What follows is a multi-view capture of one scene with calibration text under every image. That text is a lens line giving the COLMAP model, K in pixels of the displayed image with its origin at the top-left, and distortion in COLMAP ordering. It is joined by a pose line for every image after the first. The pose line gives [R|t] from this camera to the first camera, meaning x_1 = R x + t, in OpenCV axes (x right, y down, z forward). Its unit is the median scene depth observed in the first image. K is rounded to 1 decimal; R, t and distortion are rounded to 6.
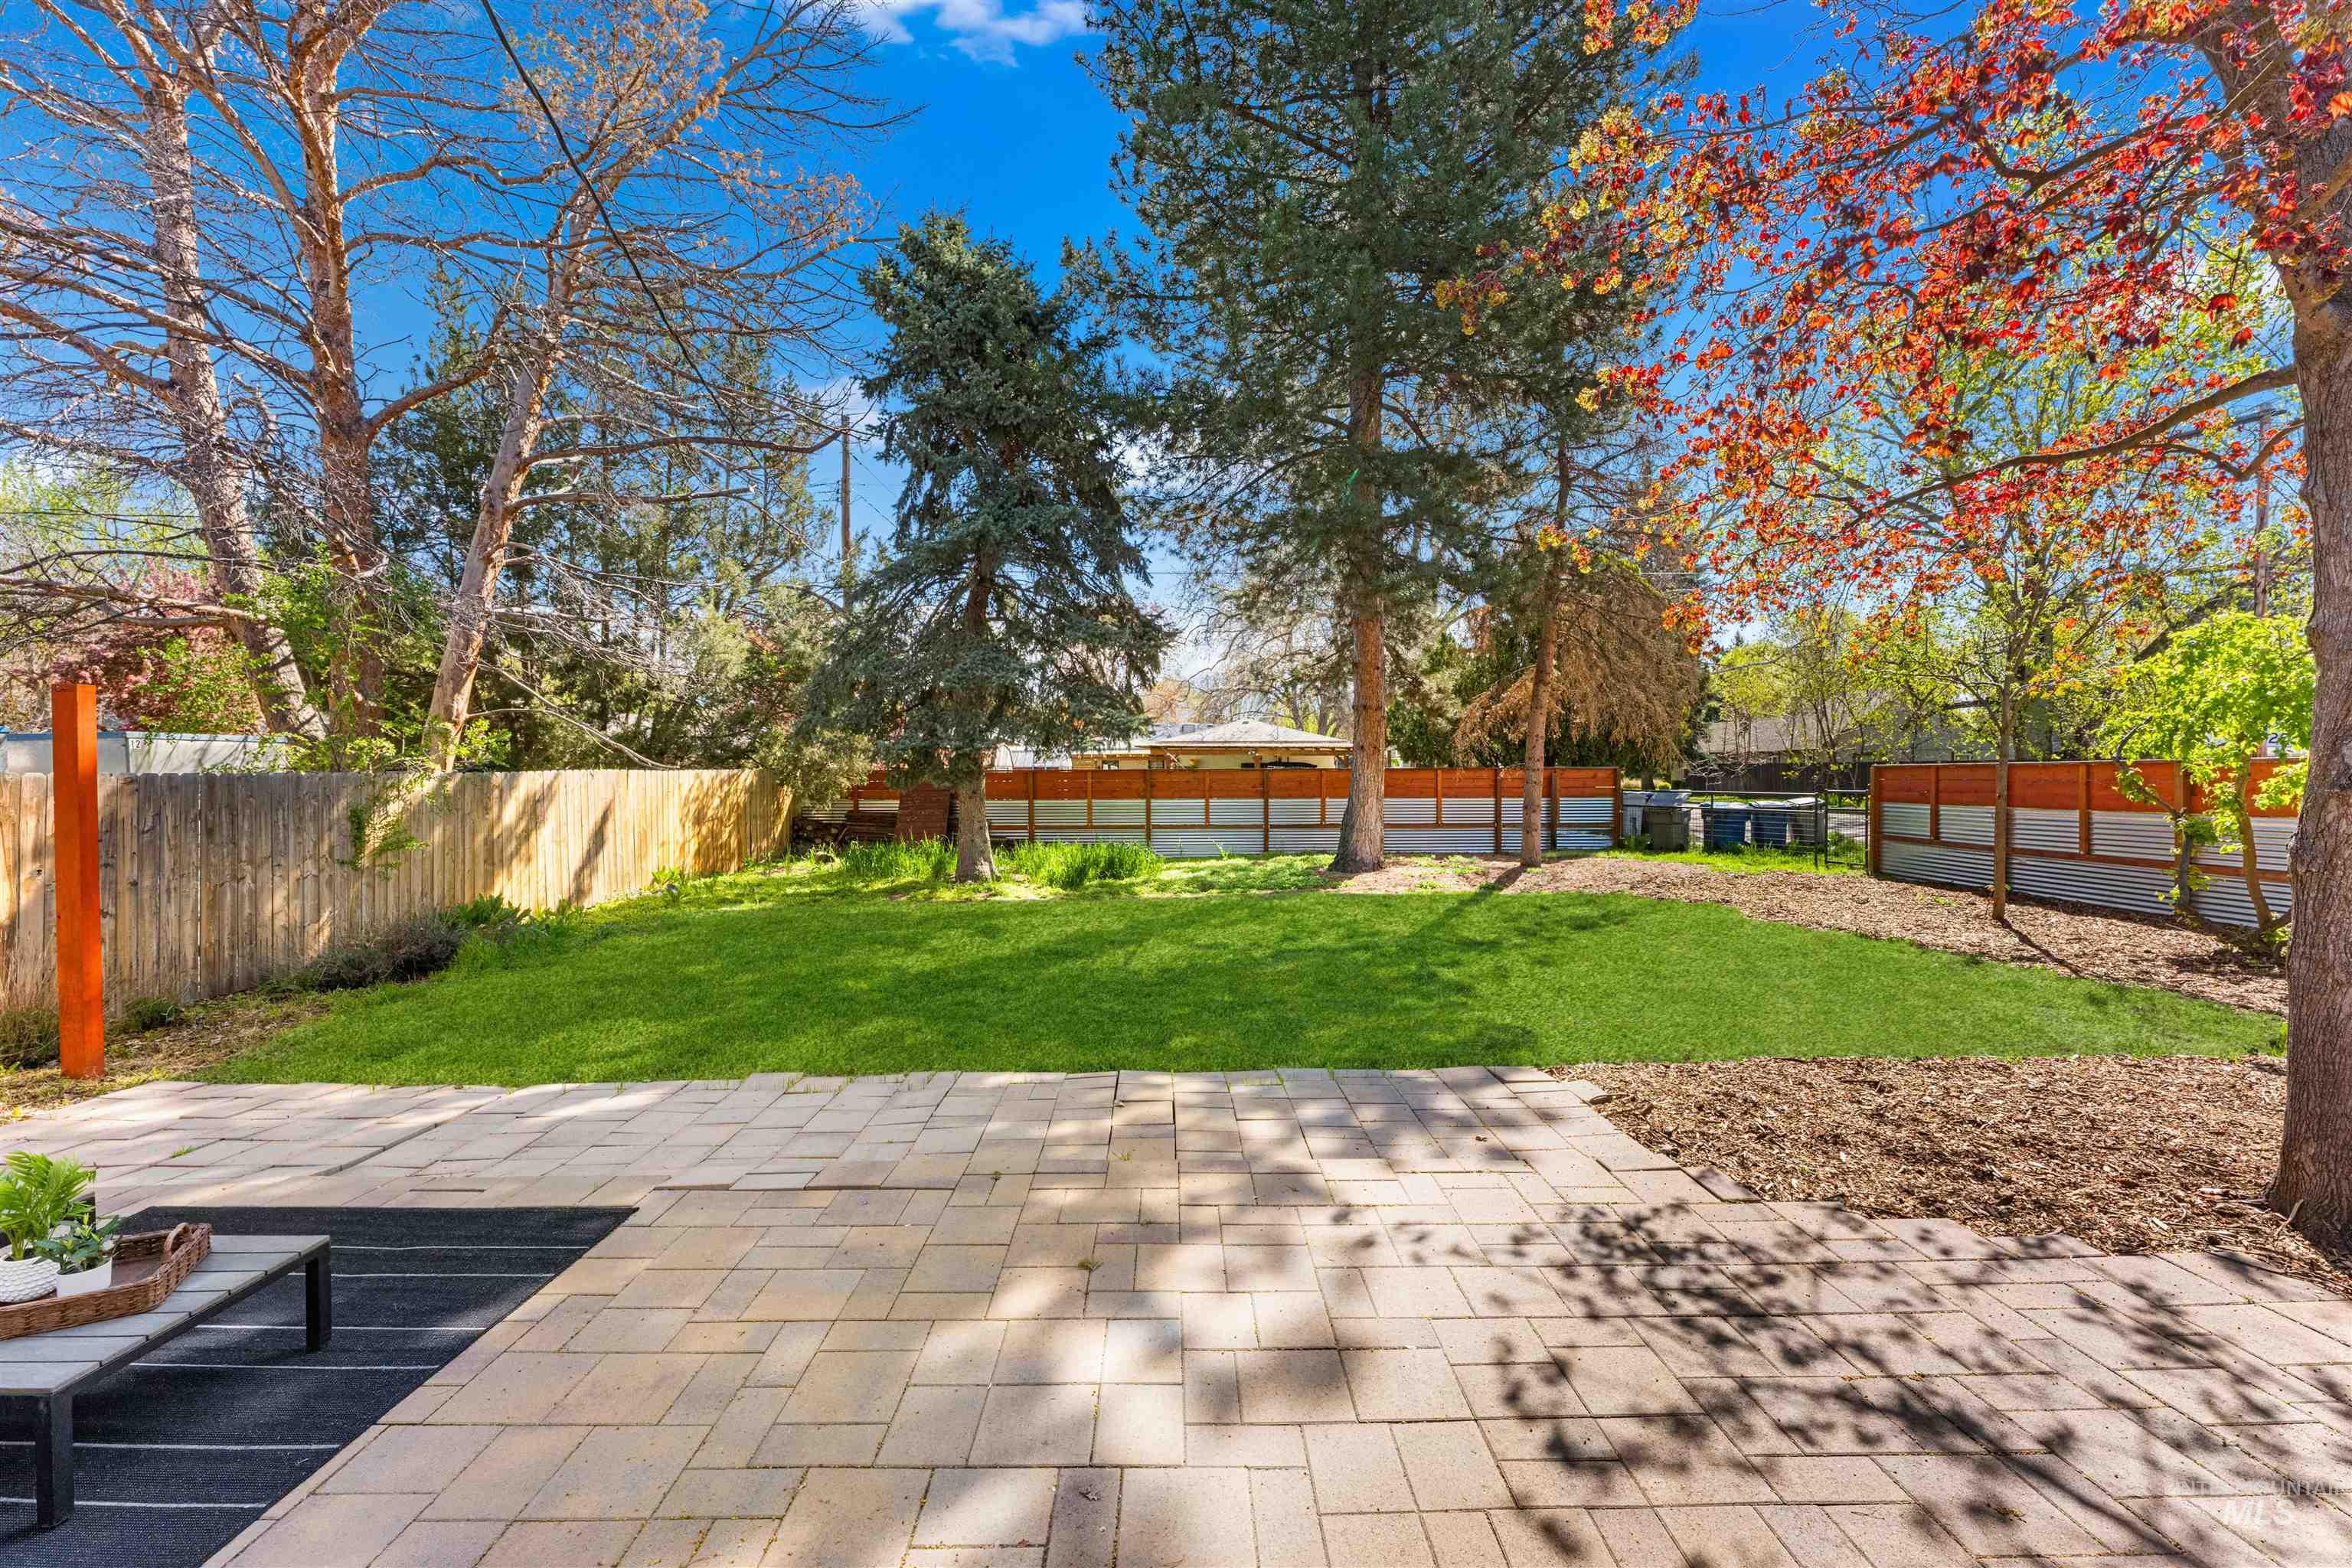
lens RADIAL K [[945.3, 0, 1171.4], [0, 945.3, 786.9], [0, 0, 1]] dist [-0.002265, 0.000810]
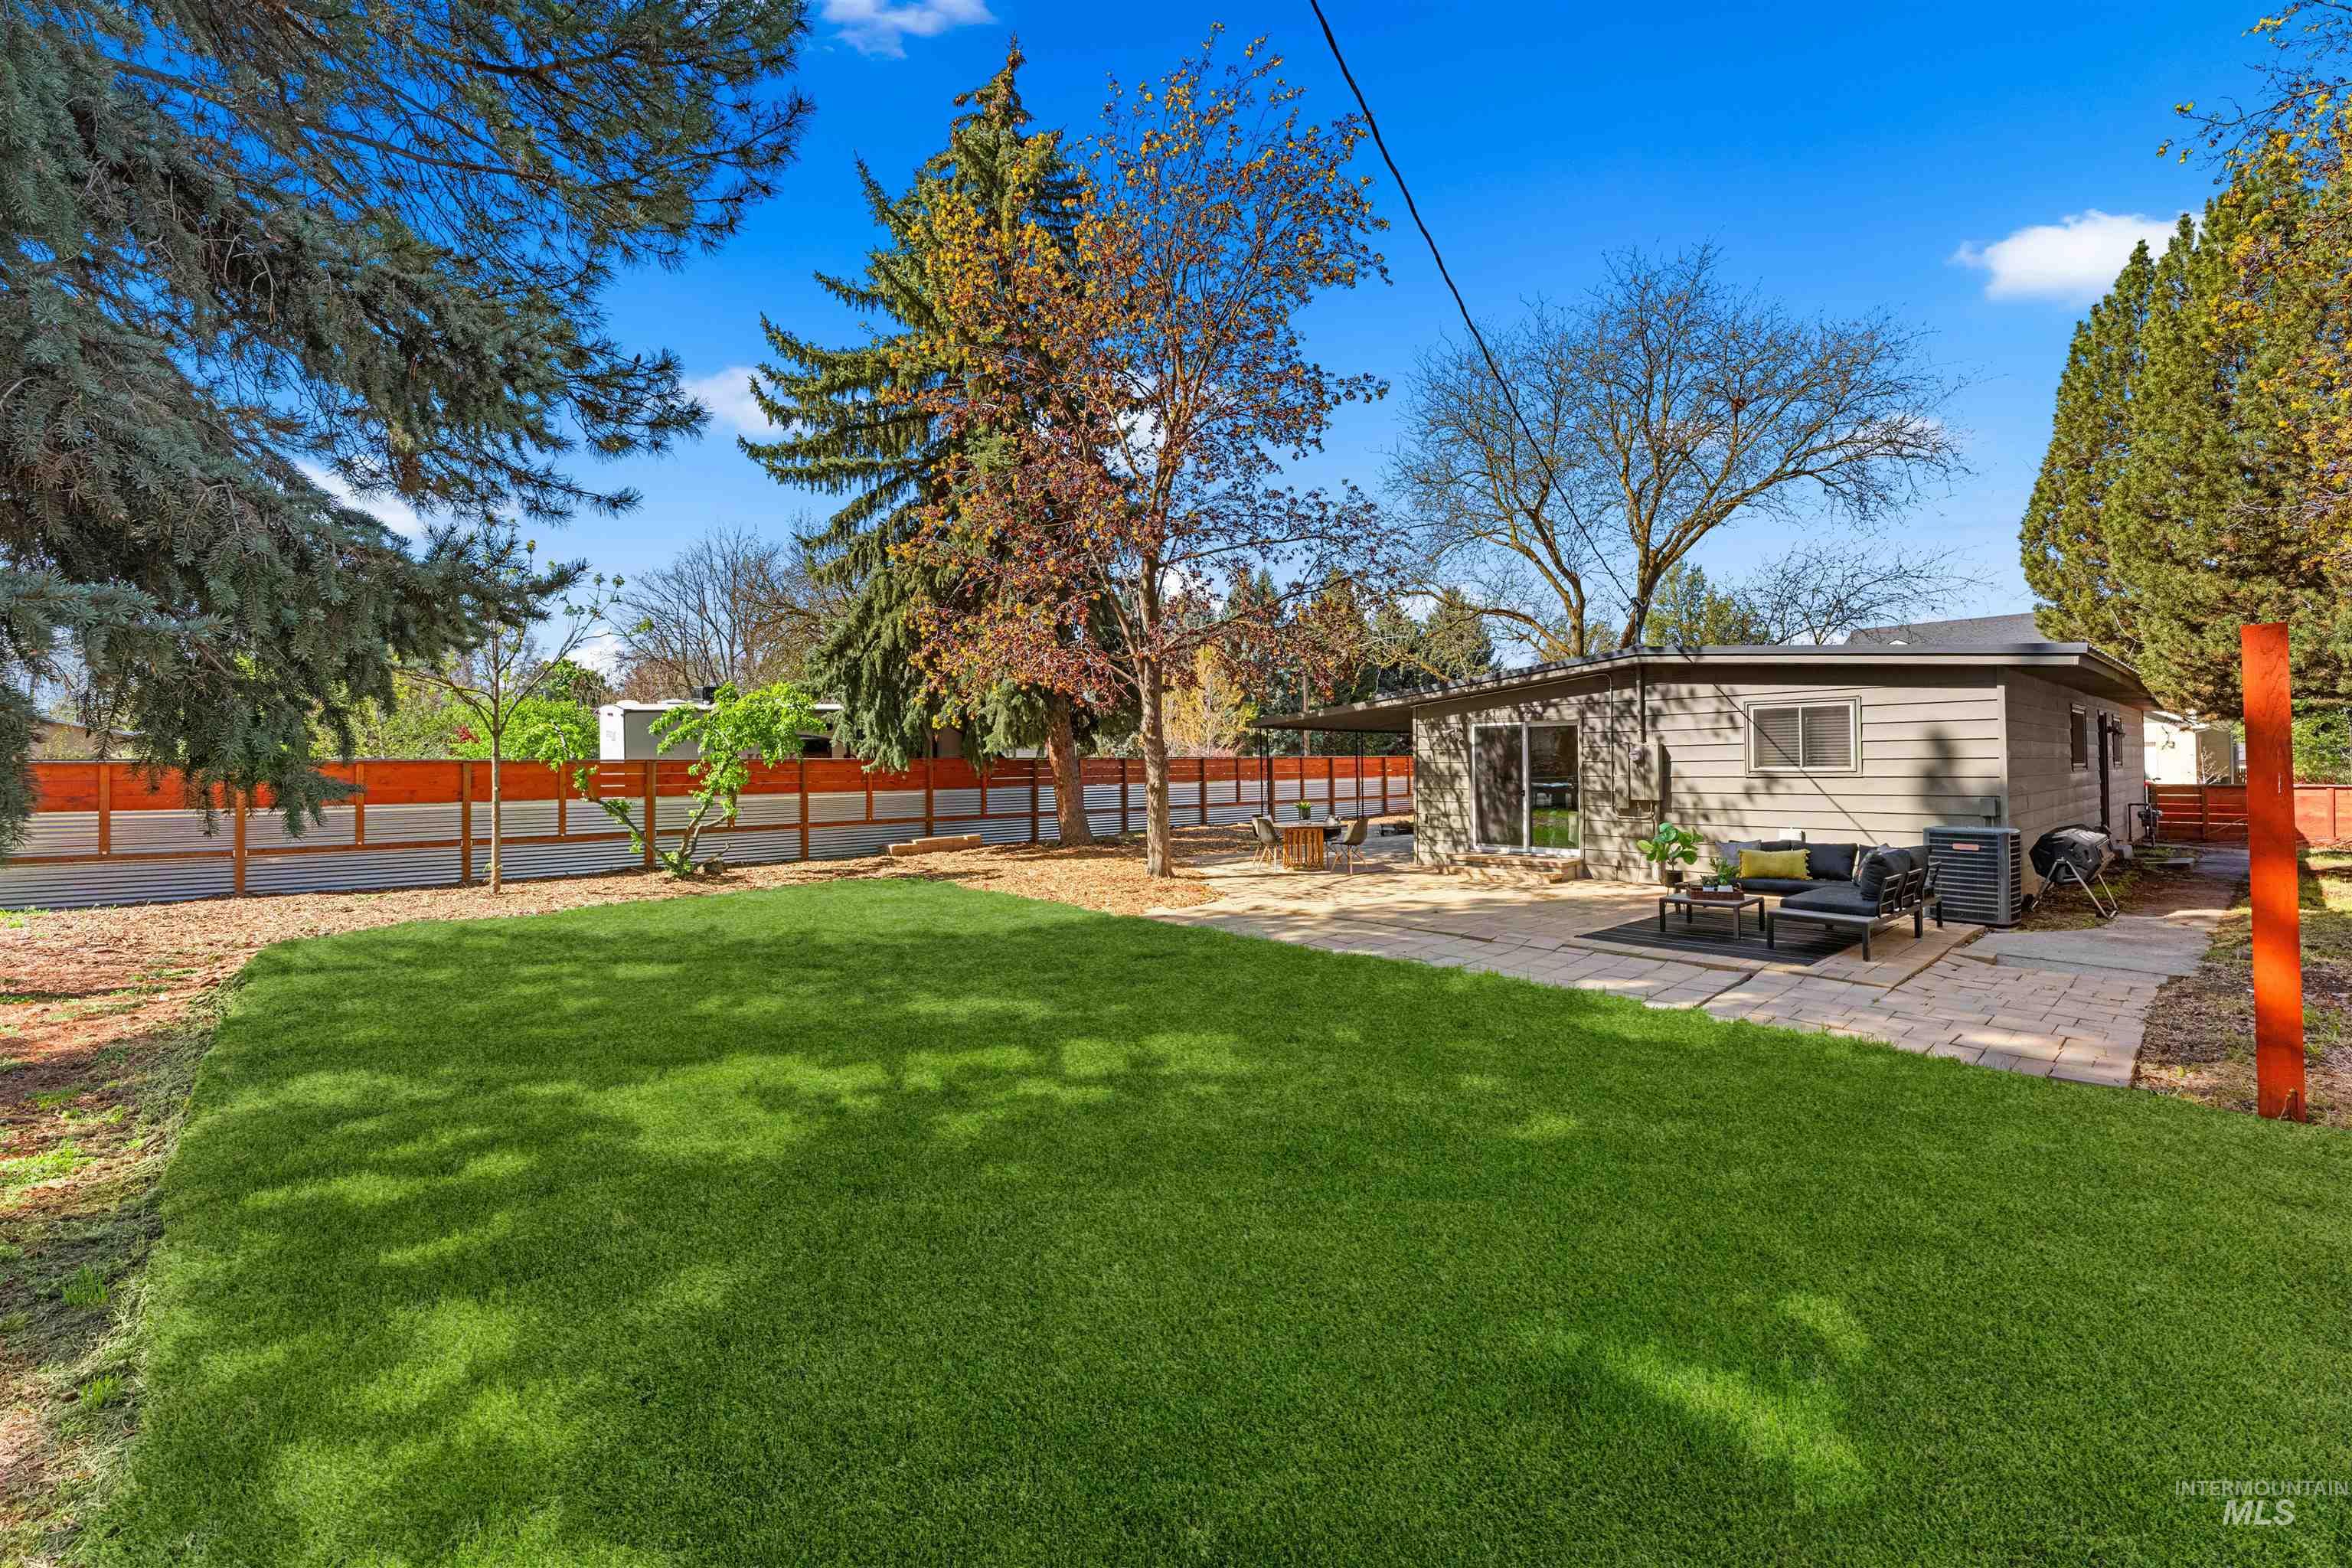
lens RADIAL K [[945.3, 0, 1197.3], [0, 945.3, 762.1], [0, 0, 1]] dist [-0.002265, 0.000810]
pose [[-0.665186, 0.013579, 0.746554, -0.541082], [0.020449, 0.999791, 0.000036, -0.005144], [-0.746398, 0.015290, -0.665324, 0.996377]]
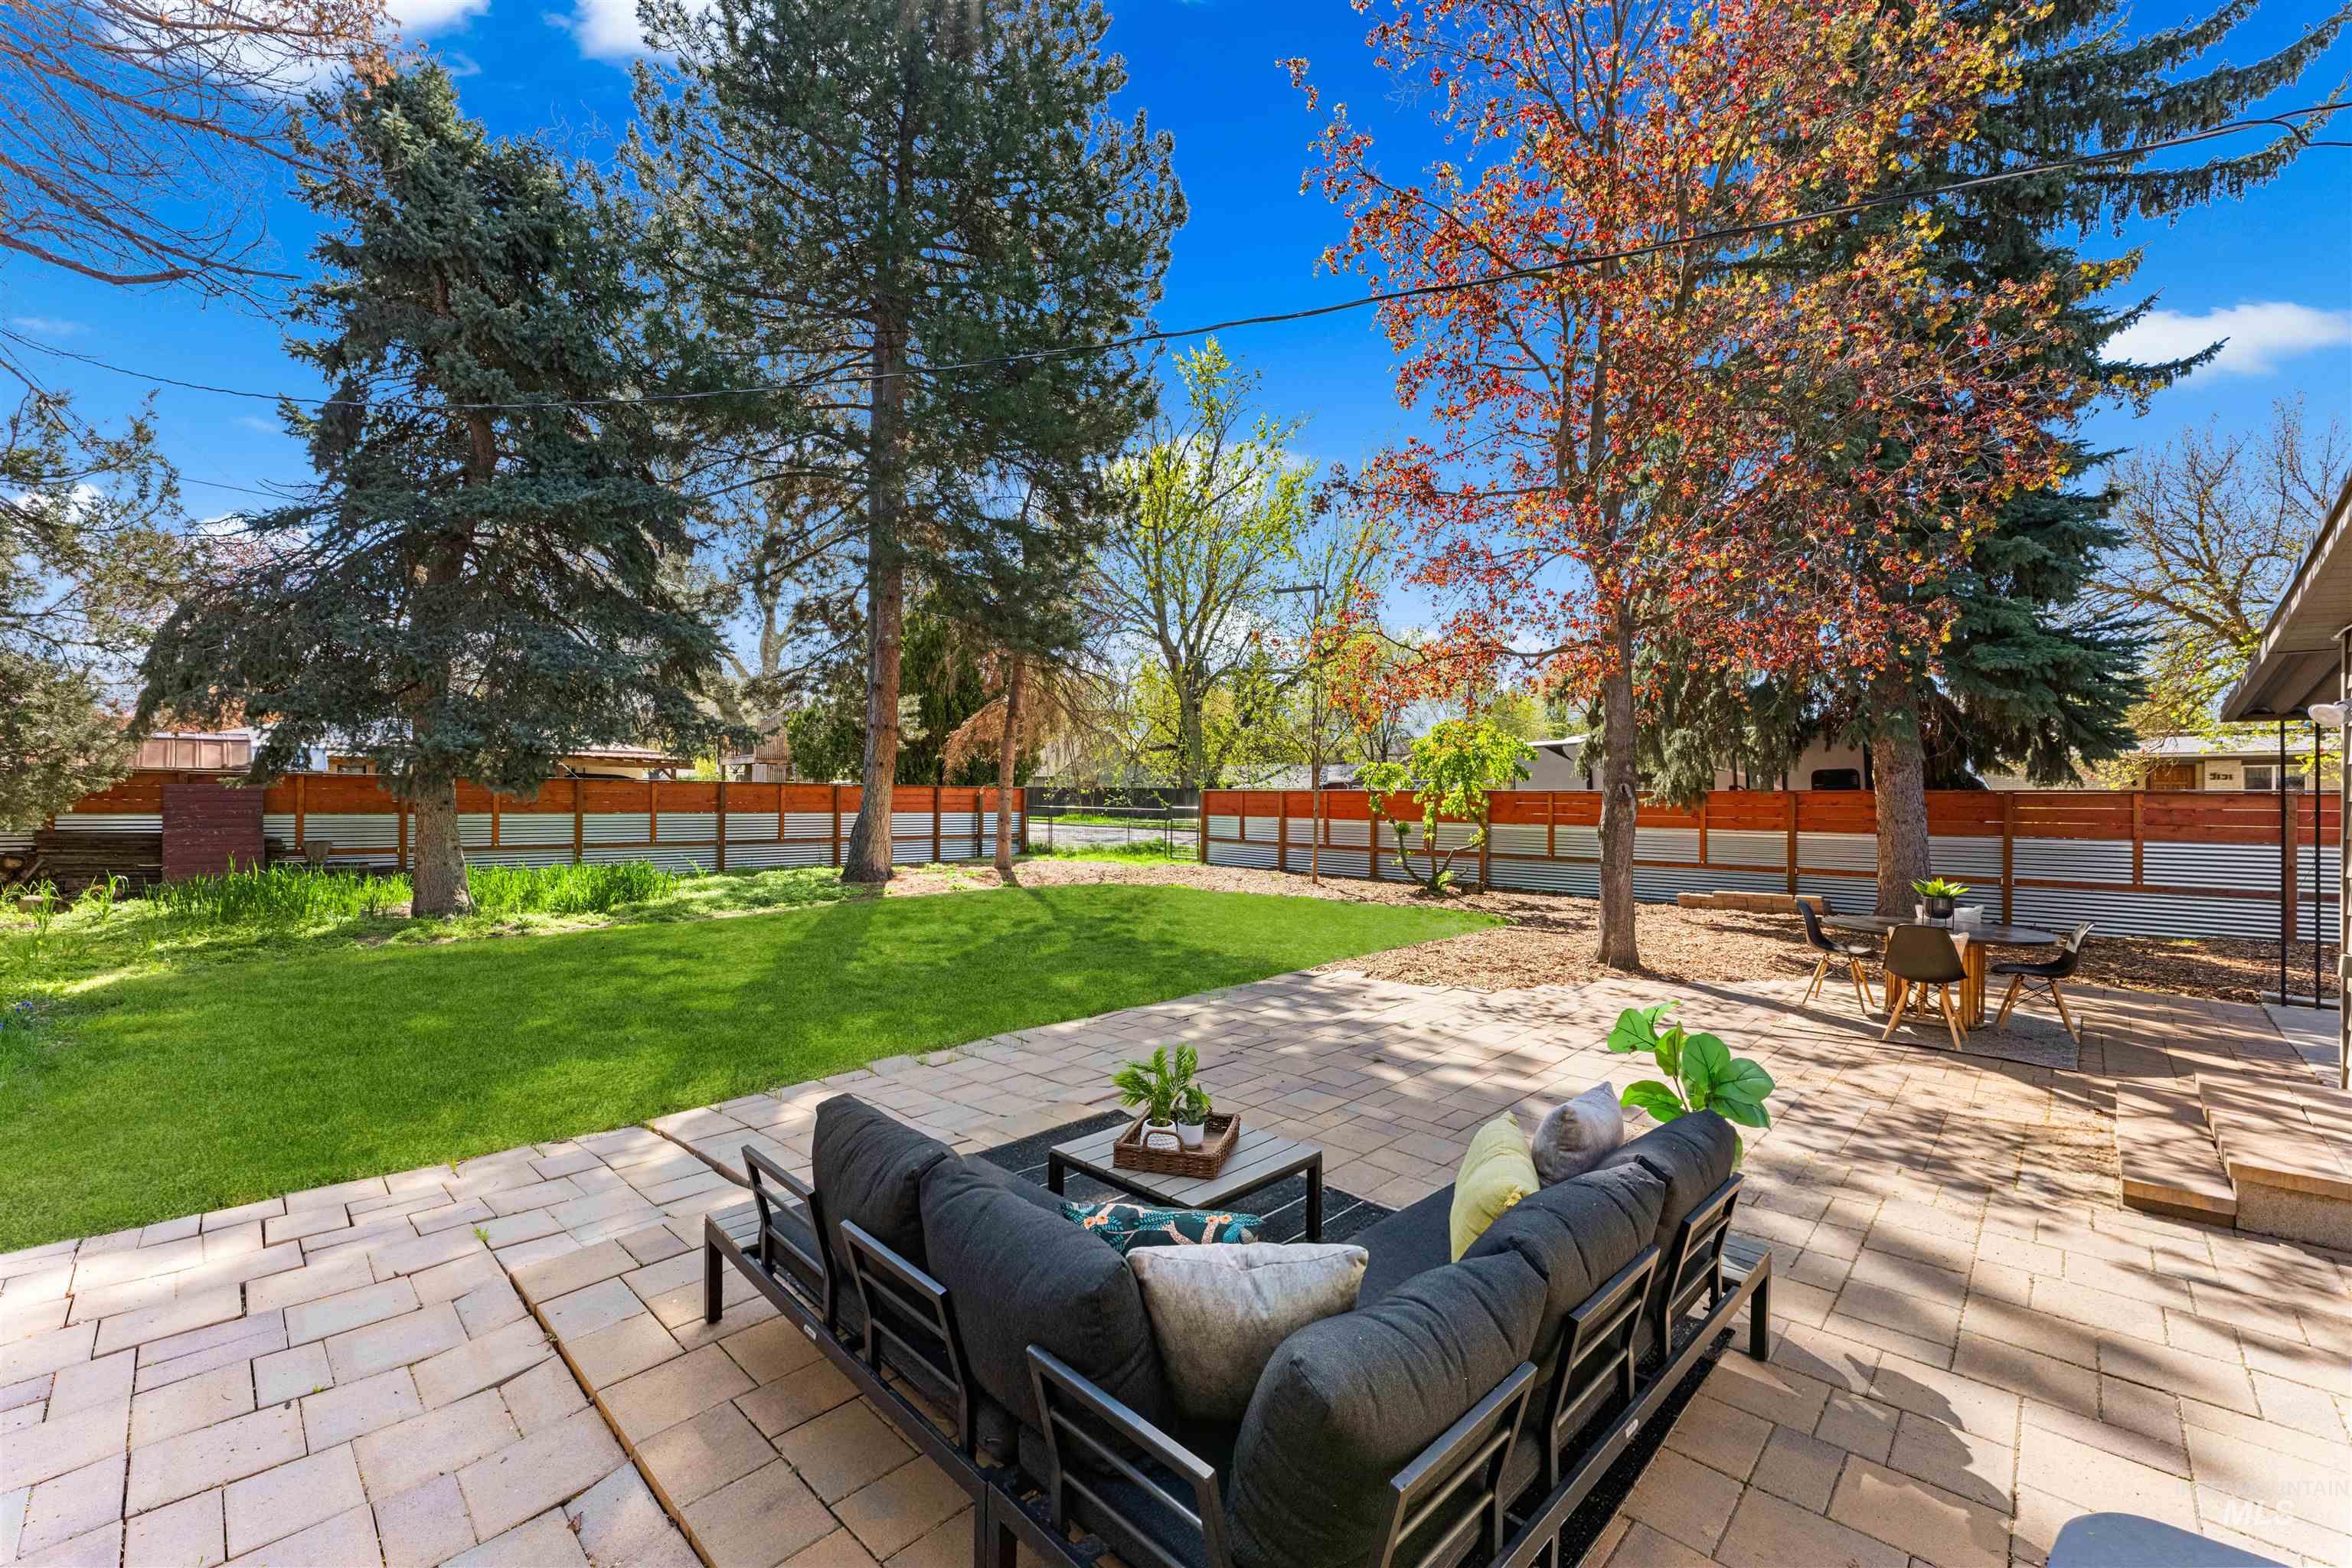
lens RADIAL K [[945.3, 0, 1176.6], [0, 945.3, 792.6], [0, 0, 1]] dist [-0.002265, 0.000810]
pose [[0.692222, 0.017087, 0.721483, -0.454479], [-0.006791, 0.999830, -0.017163, 0.008239], [-0.721653, 0.006980, 0.692220, 0.009057]]
